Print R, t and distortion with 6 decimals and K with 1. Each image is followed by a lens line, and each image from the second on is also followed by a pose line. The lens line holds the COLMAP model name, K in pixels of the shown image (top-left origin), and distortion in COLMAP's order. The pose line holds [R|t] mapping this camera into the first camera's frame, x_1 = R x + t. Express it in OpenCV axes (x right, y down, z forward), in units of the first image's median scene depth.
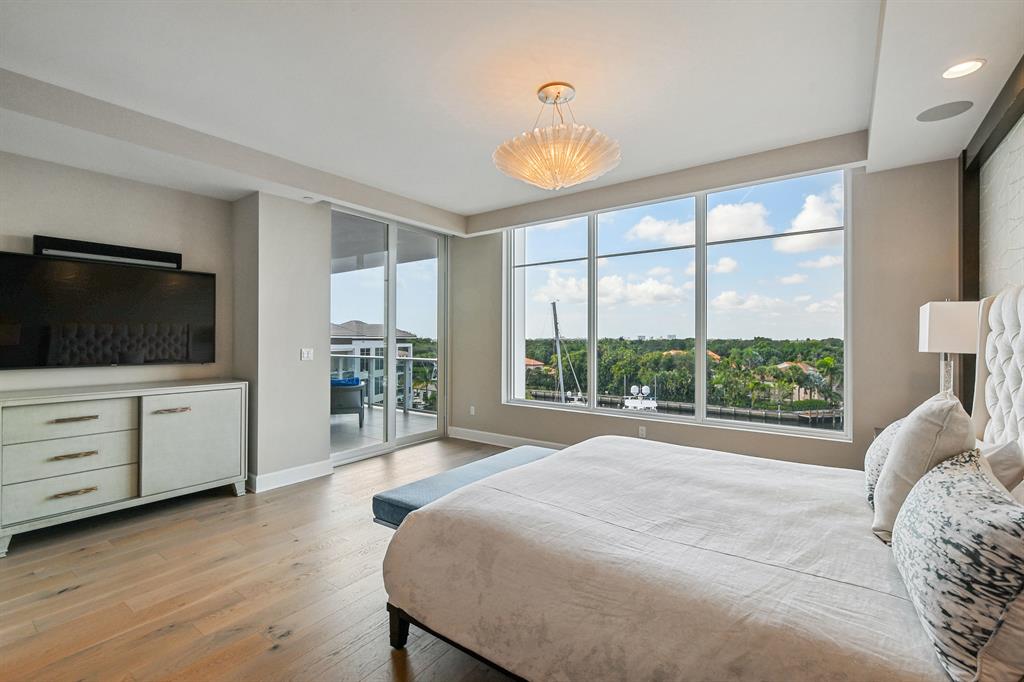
lens RADIAL K [[450.0, 0, 512.0], [0, 450.0, 341.0], [0, 0, 1]] dist [-0.000412, -0.000017]
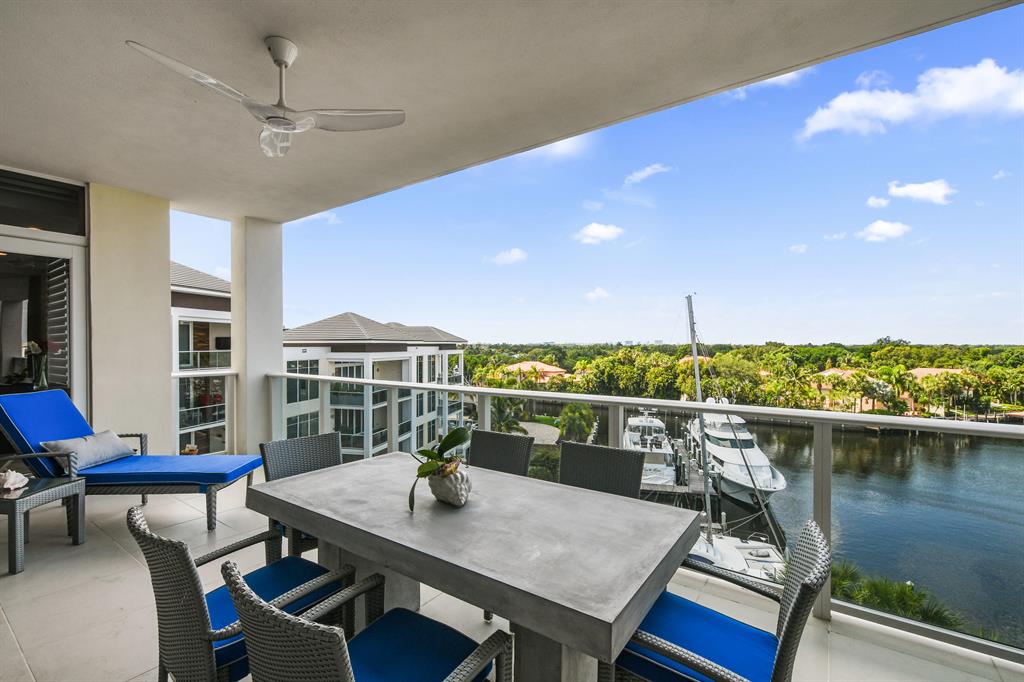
lens RADIAL K [[456.2, 0, 513.1], [0, 456.2, 342.4], [0, 0, 1]] dist [0.000810, -0.000002]
pose [[0.999732, -0.002298, 0.023054, -0.088406], [0.002499, 0.999959, -0.008705, -0.000255], [-0.023033, 0.008760, 0.999696, 0.091200]]
